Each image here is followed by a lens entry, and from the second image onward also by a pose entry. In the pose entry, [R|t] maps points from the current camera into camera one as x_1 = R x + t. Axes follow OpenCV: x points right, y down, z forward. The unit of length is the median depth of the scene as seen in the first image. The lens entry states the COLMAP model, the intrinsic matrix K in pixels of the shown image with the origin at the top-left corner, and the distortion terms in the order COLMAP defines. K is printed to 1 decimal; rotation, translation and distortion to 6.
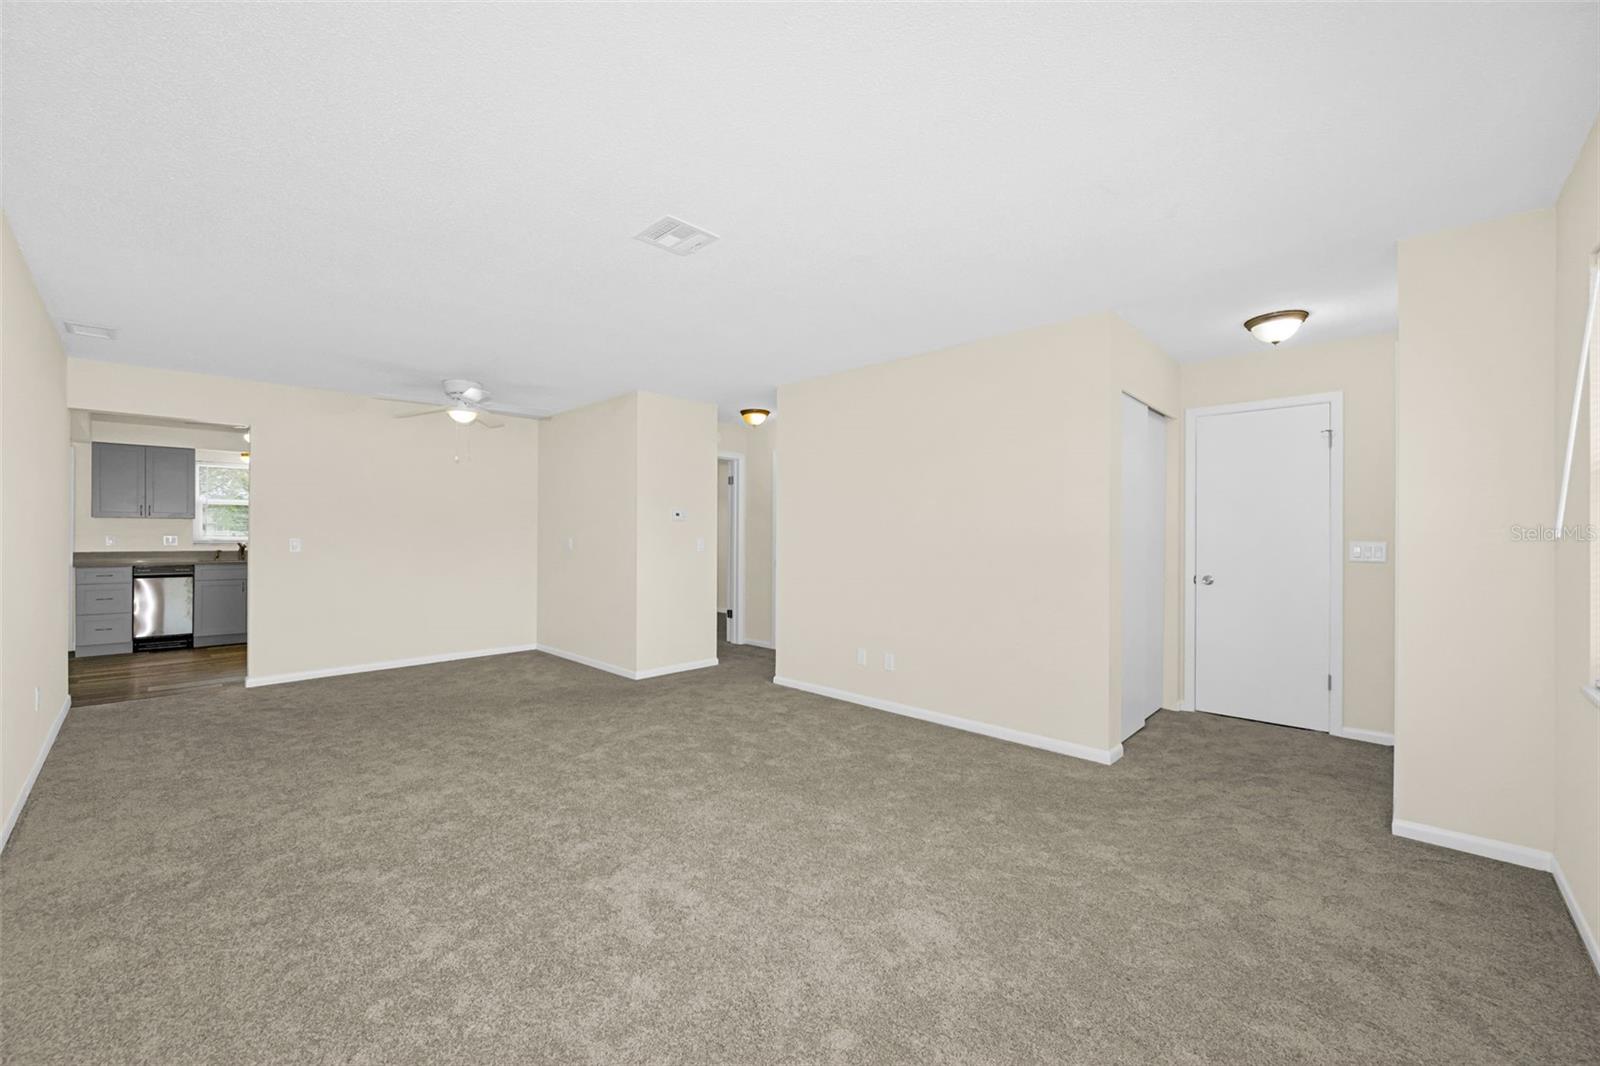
lens RADIAL K [[640.1, 0, 806.0], [0, 640.1, 527.9], [0, 0, 1]] dist [-0.002367, 0.000164]
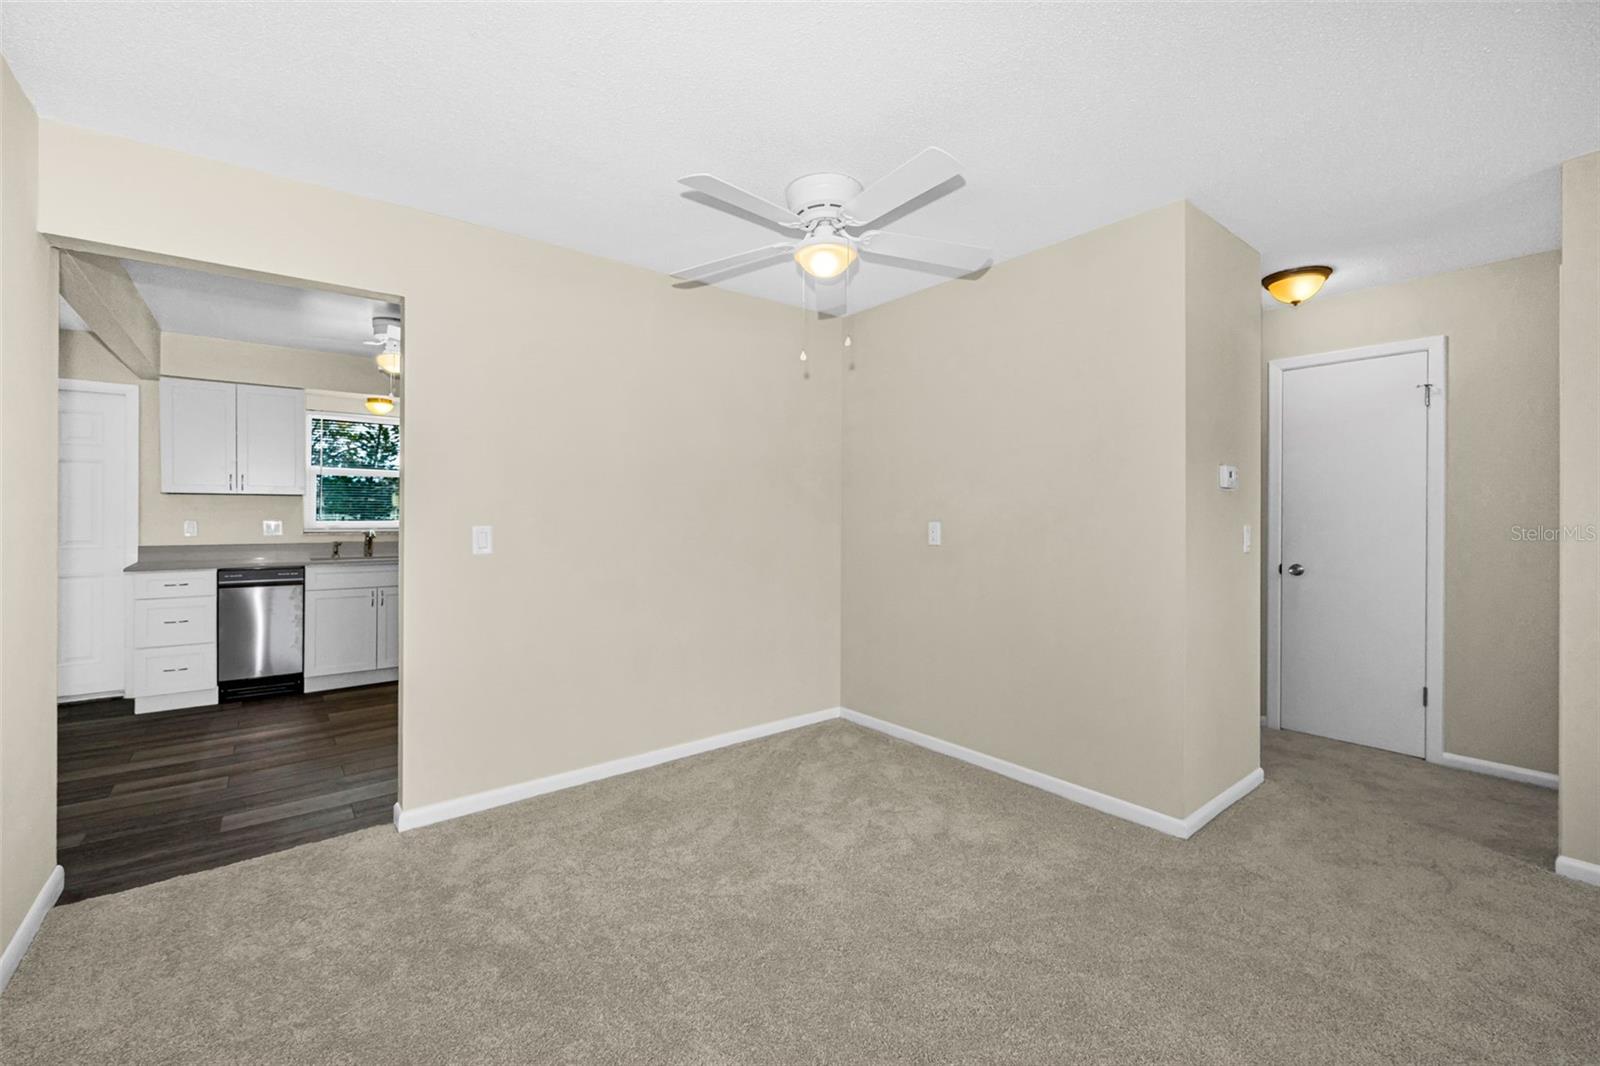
lens RADIAL K [[640.1, 0, 790.7], [0, 640.1, 525.1], [0, 0, 1]] dist [-0.002367, 0.000164]
pose [[0.992379, 0.000916, -0.123219, -0.395477], [-0.000150, 0.999981, 0.006227, 0.013730], [0.123223, -0.006161, 0.992360, 0.425446]]
